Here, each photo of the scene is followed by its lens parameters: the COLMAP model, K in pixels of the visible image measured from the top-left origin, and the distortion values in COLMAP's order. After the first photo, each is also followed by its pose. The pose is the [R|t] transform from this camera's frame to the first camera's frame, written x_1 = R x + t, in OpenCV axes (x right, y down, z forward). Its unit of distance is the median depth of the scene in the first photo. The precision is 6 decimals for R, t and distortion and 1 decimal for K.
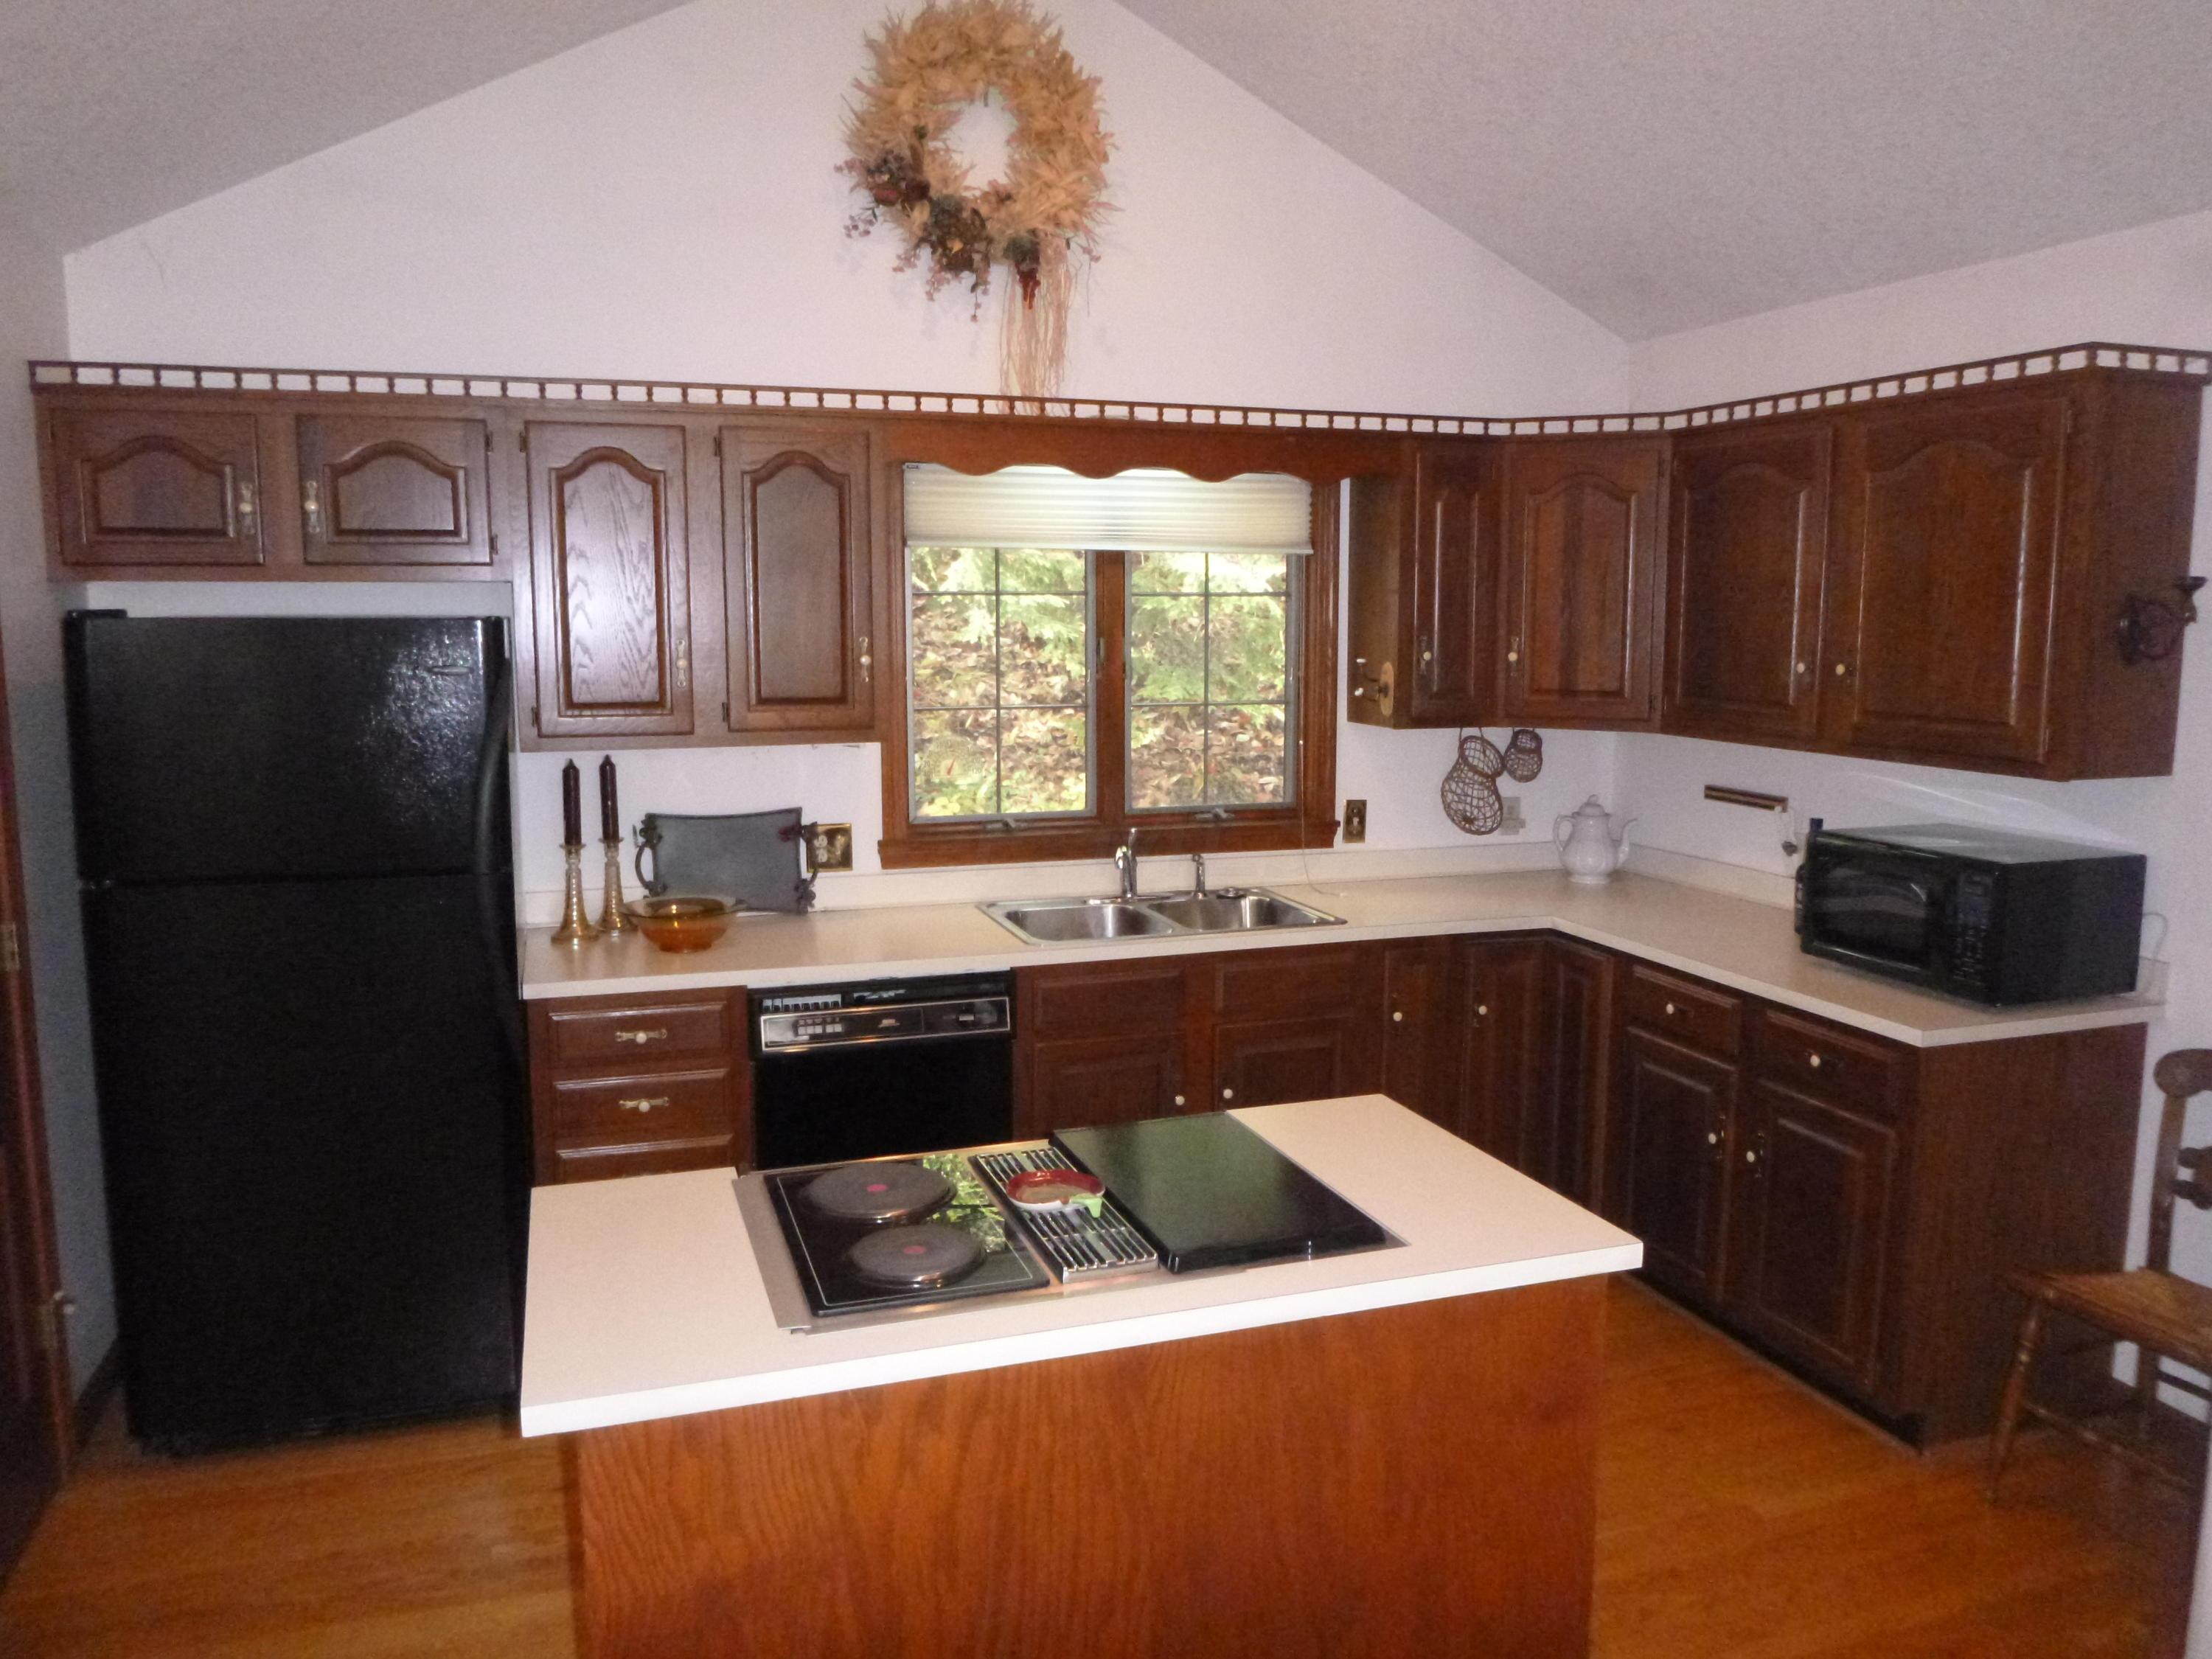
lens RADIAL K [[1600.8, 0, 1106.0], [0, 1600.8, 829.5], [0, 0, 1]] dist [0.001876, -0.000508]
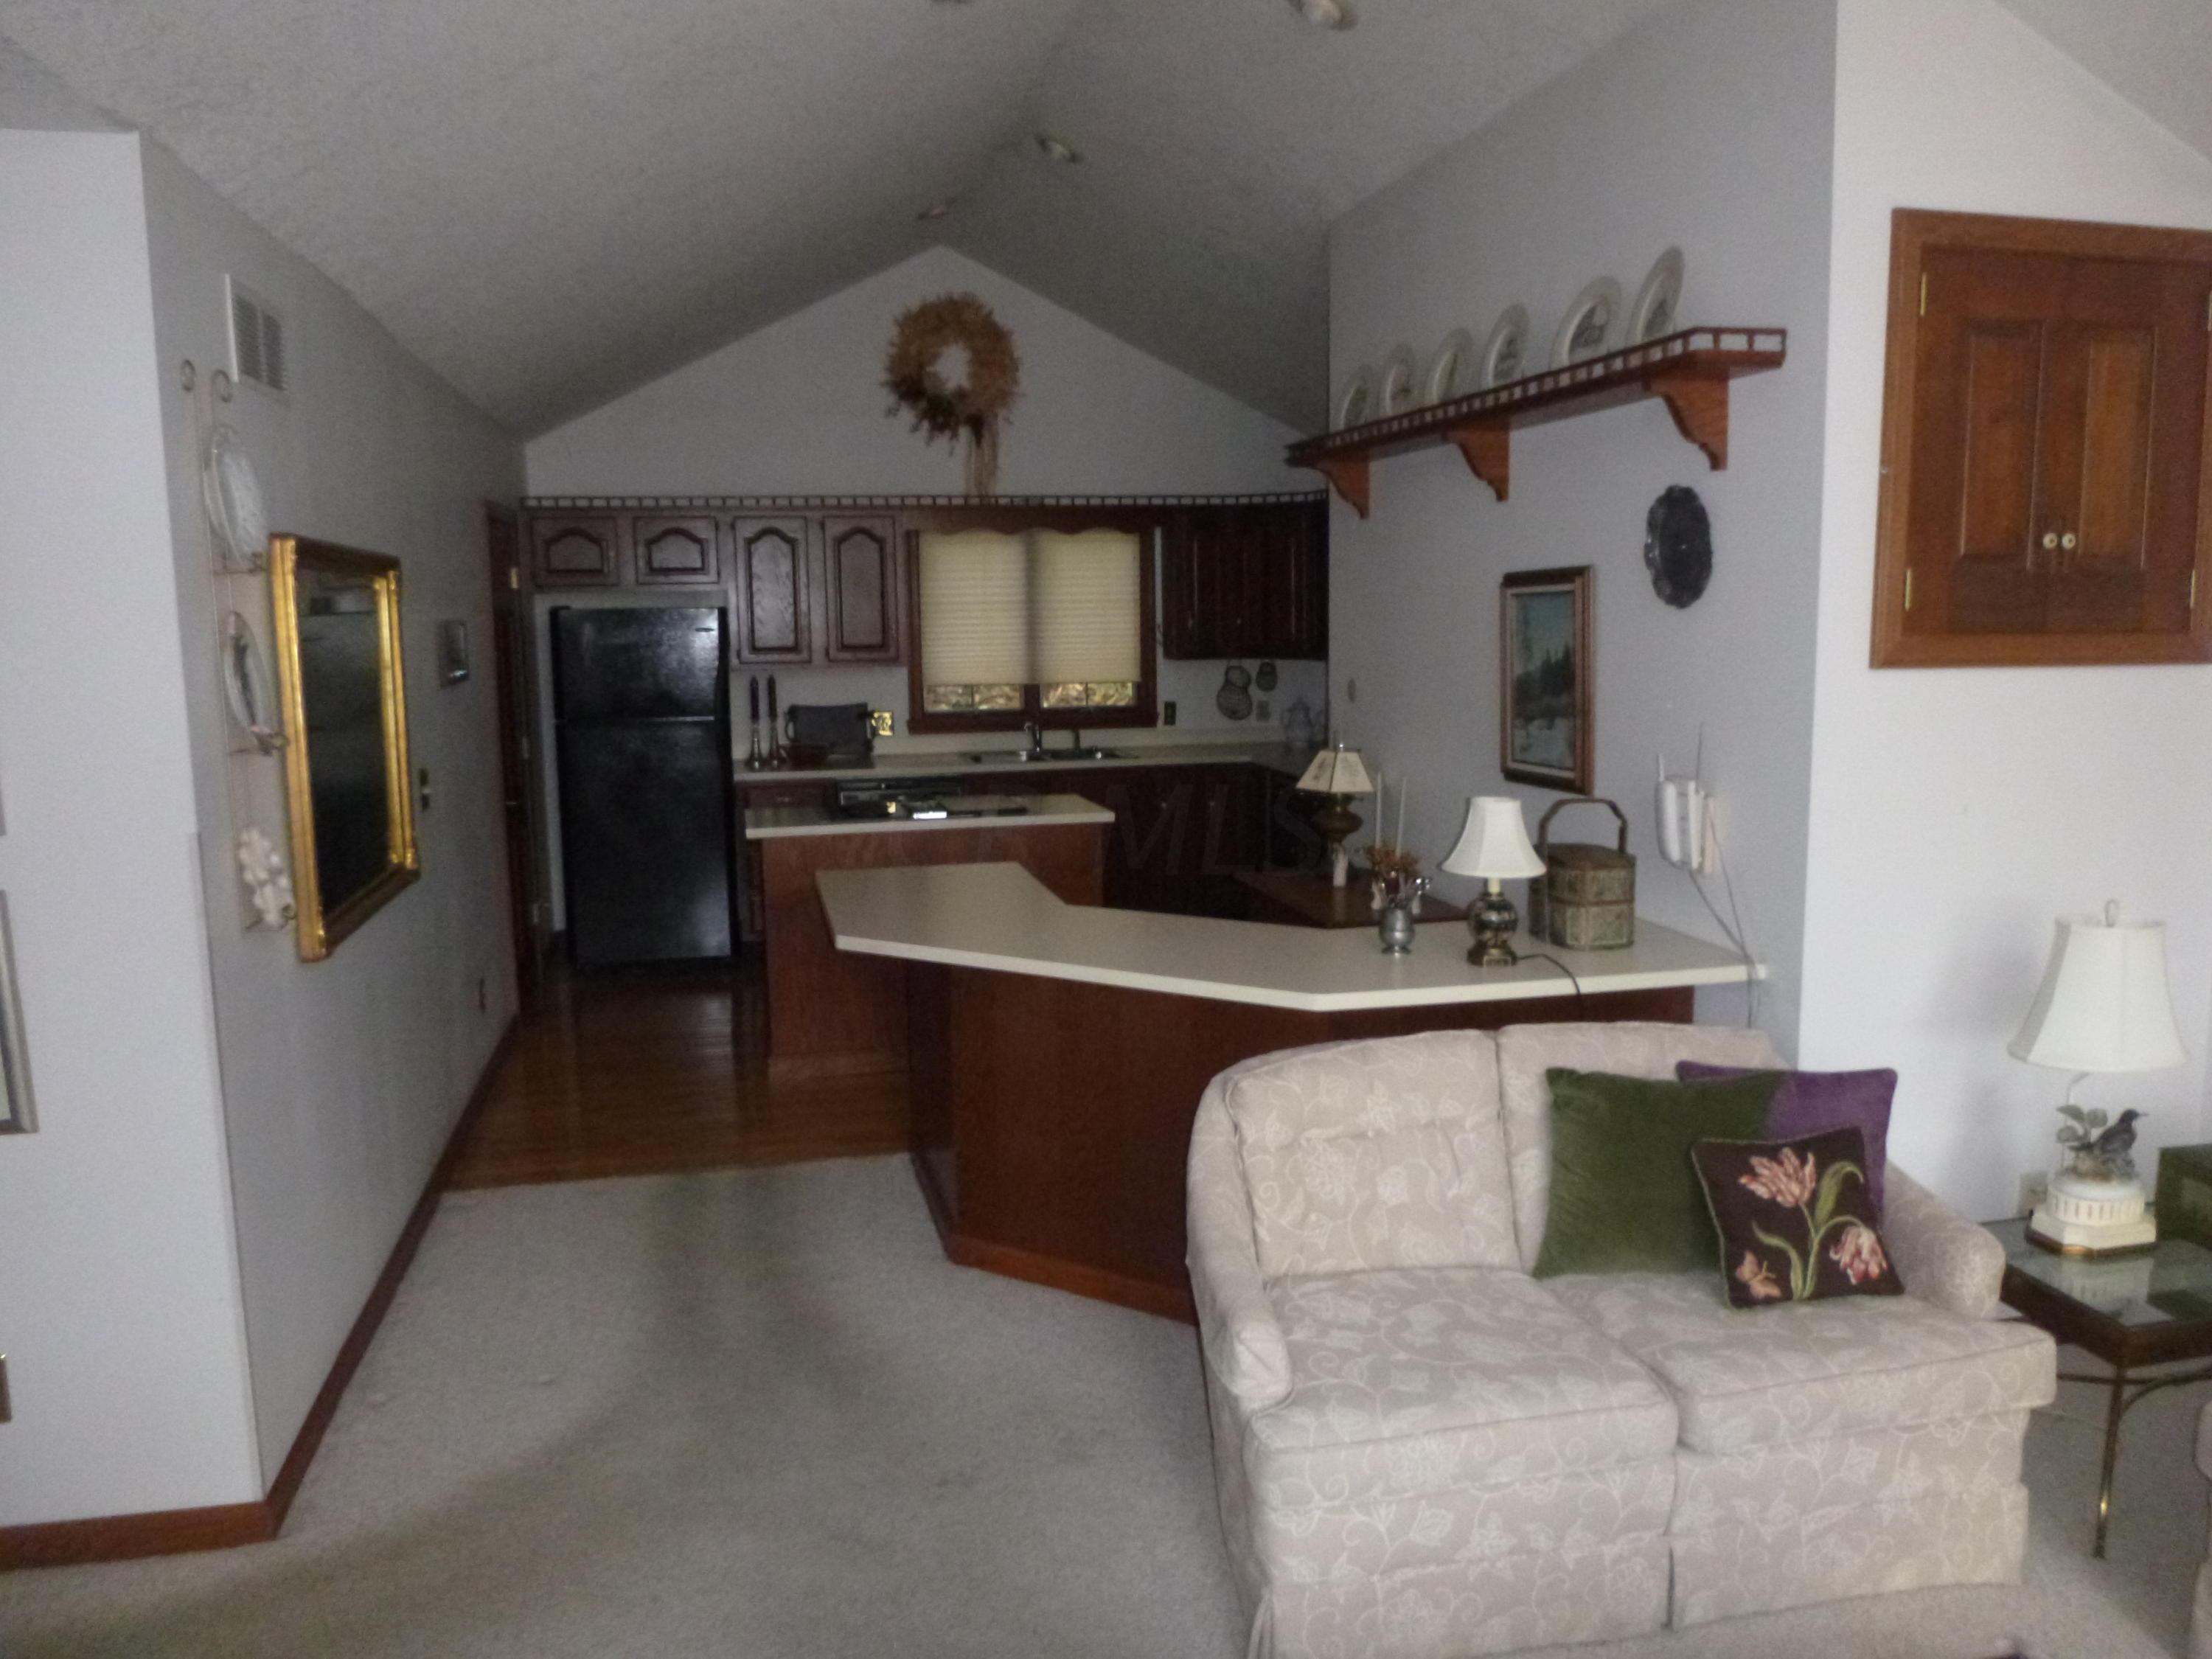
lens RADIAL K [[1600.8, 0, 1106.0], [0, 1600.8, 829.5], [0, 0, 1]] dist [0.001876, -0.000508]
pose [[0.995864, -0.000098, -0.090854, 0.294485], [0.001195, 0.999927, 0.012017, 0.124495], [0.090846, -0.012076, 0.995792, -0.980205]]
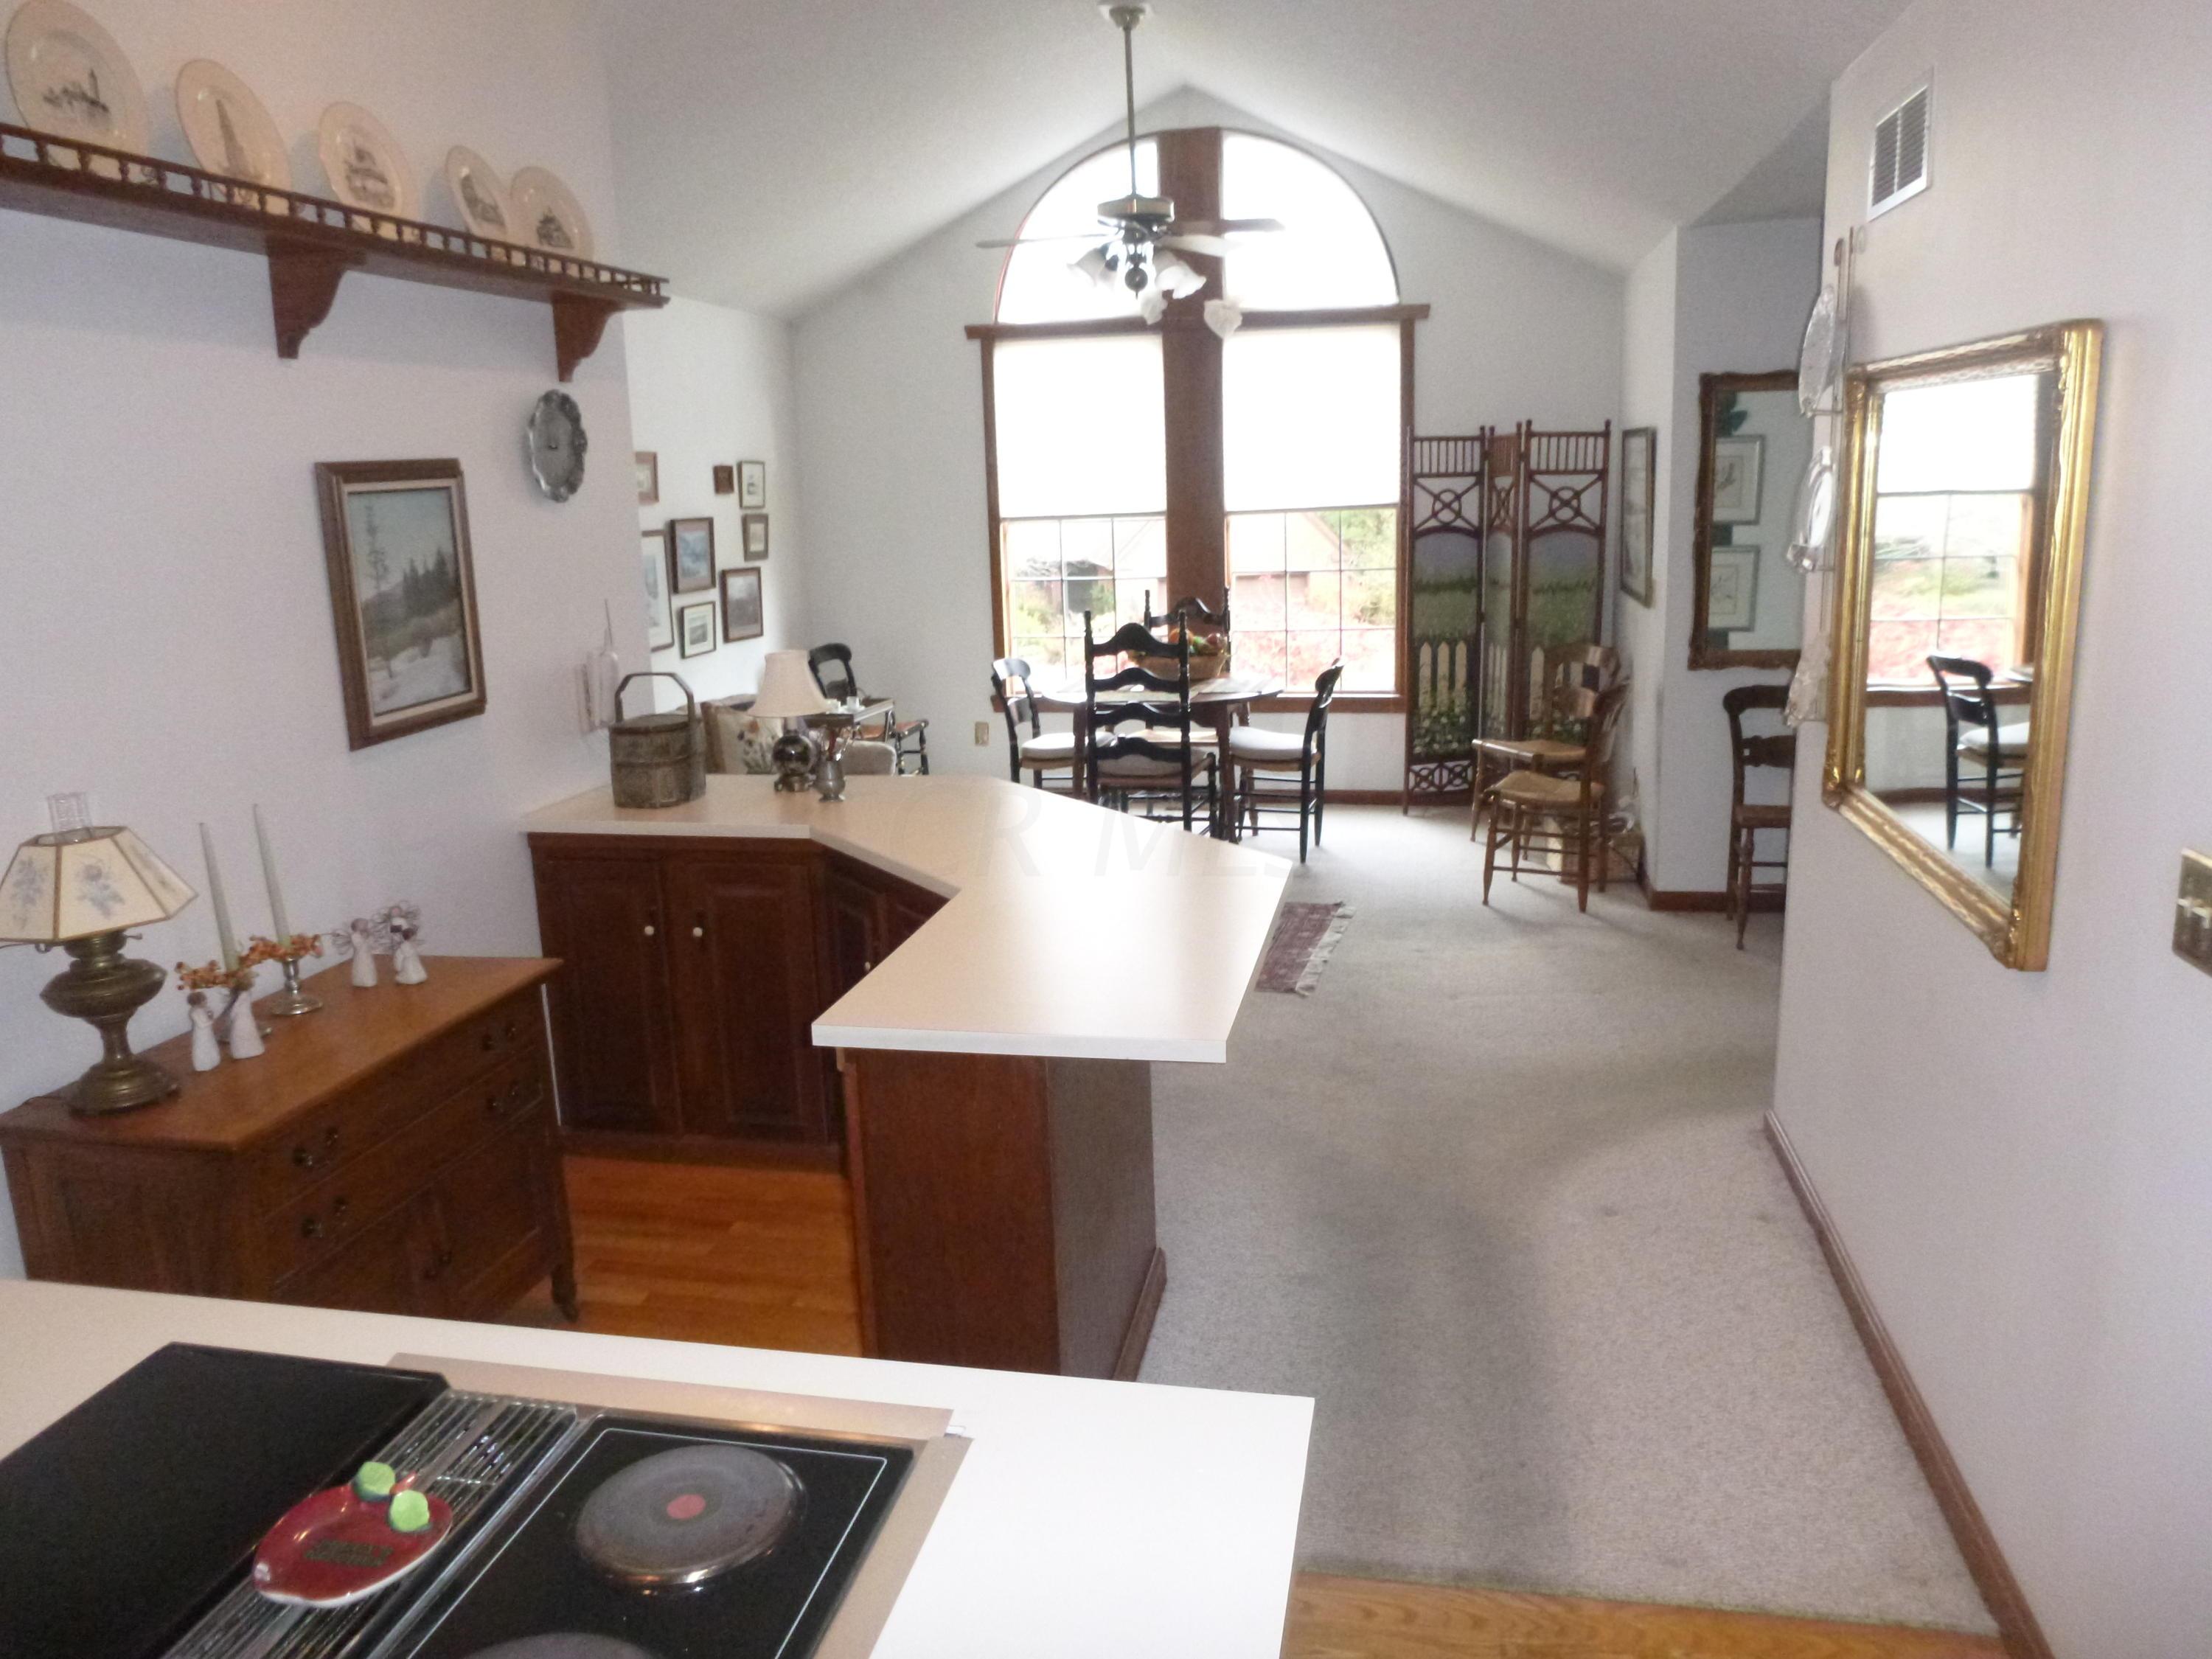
lens RADIAL K [[1600.8, 0, 1106.0], [0, 1600.8, 829.5], [0, 0, 1]] dist [0.001876, -0.000508]
pose [[-0.859976, -0.074947, 0.504800, -0.587783], [0.104546, 0.942307, 0.318007, -0.188243], [-0.499511, 0.326253, -0.802526, 1.518576]]
